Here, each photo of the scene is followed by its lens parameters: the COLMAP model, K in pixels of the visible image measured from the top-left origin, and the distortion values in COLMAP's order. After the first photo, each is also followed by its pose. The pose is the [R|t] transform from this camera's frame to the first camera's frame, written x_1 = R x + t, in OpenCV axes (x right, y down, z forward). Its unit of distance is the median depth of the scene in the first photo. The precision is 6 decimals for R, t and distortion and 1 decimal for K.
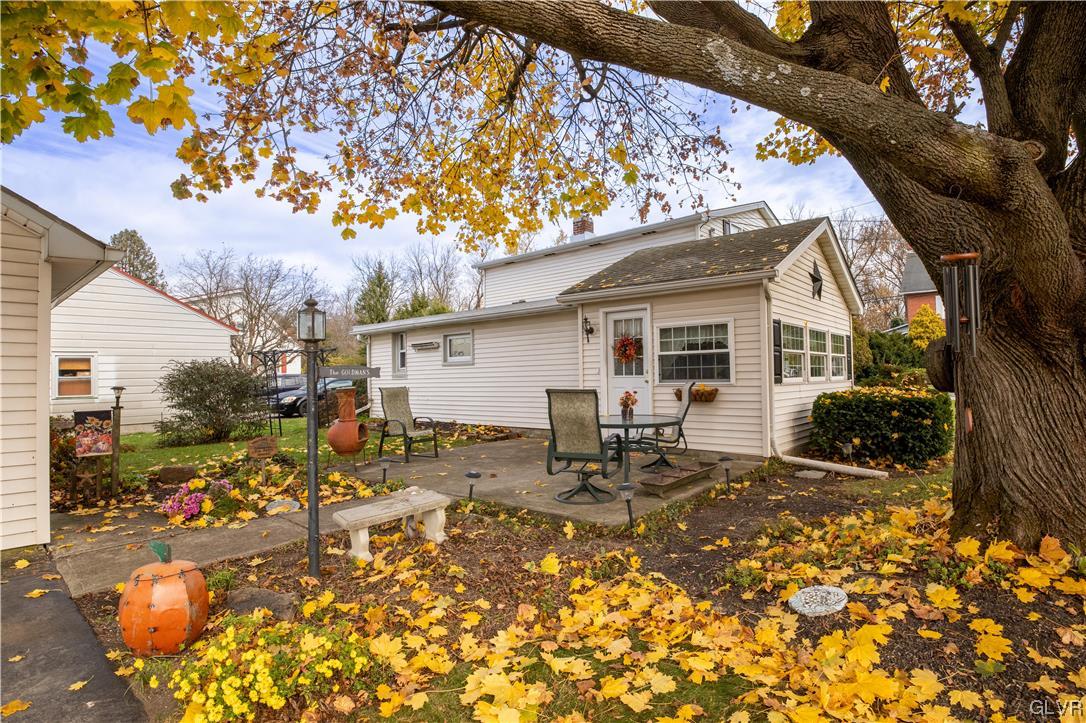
lens RADIAL K [[532.0, 0, 550.7], [0, 532.0, 360.0], [0, 0, 1]] dist [-0.023105, -0.002118]
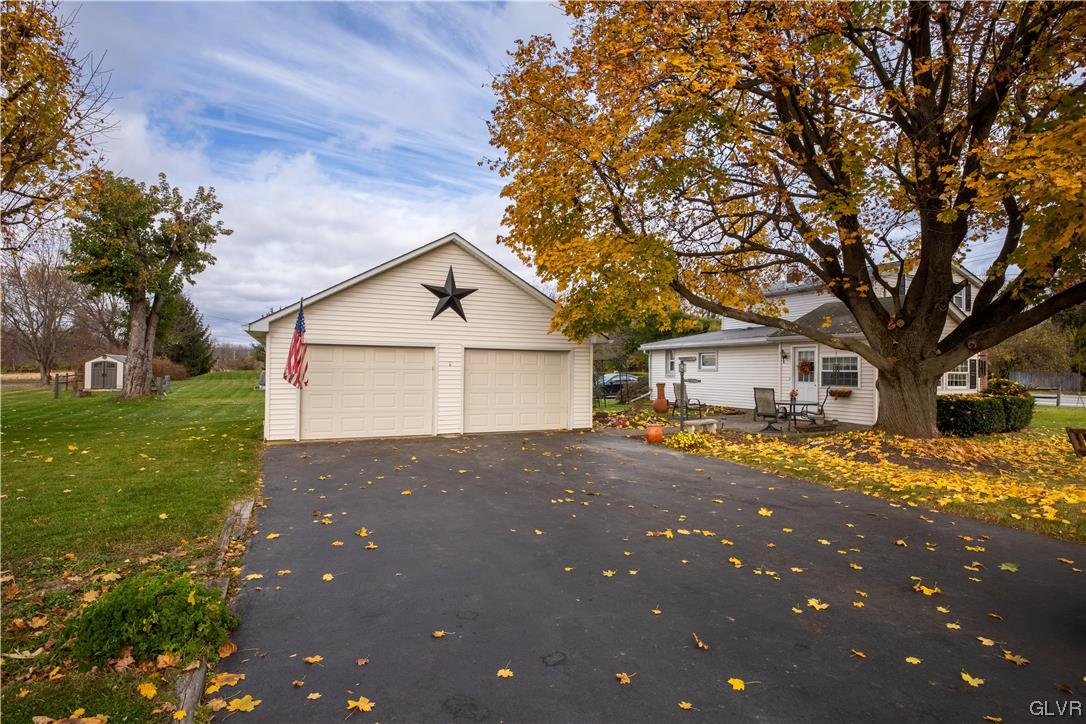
lens RADIAL K [[532.0, 0, 550.7], [0, 532.0, 360.5], [0, 0, 1]] dist [-0.023105, -0.002118]
pose [[0.911986, 0.018802, -0.409791, 0.098992], [-0.012941, 0.999771, 0.017072, -0.073042], [0.410017, -0.010266, 0.912020, -1.185668]]
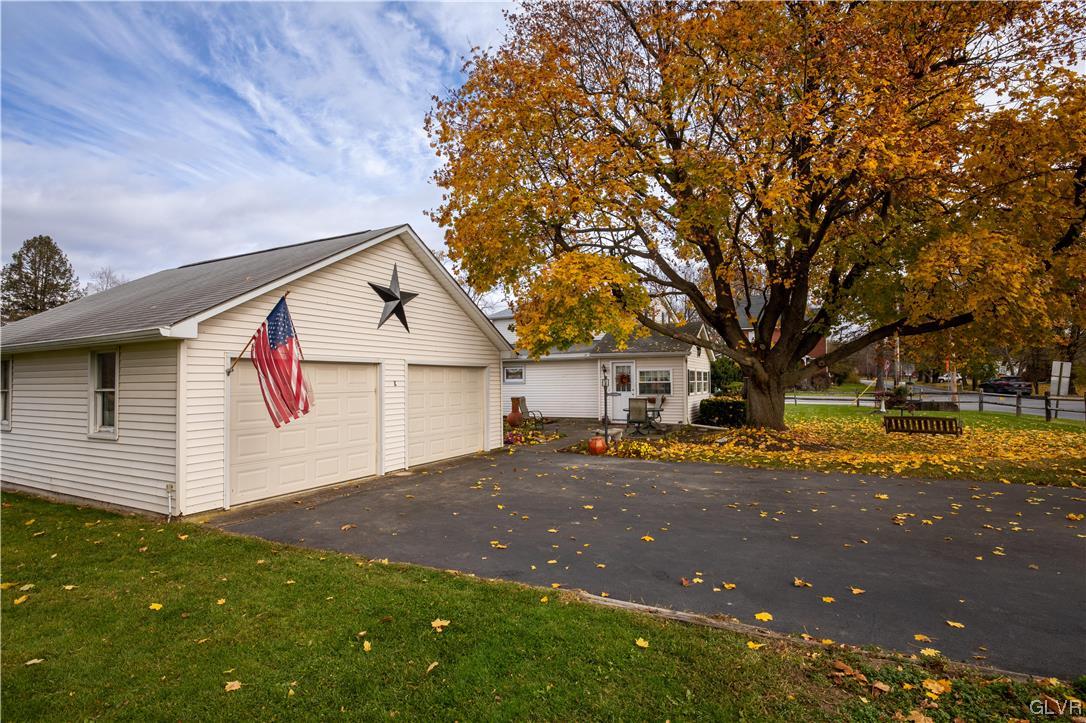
lens RADIAL K [[524.3, 0, 531.1], [0, 524.3, 363.0], [0, 0, 1]] dist [-0.026626, -0.000589]
pose [[0.972271, 0.014502, 0.233408, -0.830856], [-0.013368, 0.999890, -0.006437, -0.078763], [-0.233476, 0.003138, 0.972358, -1.167268]]
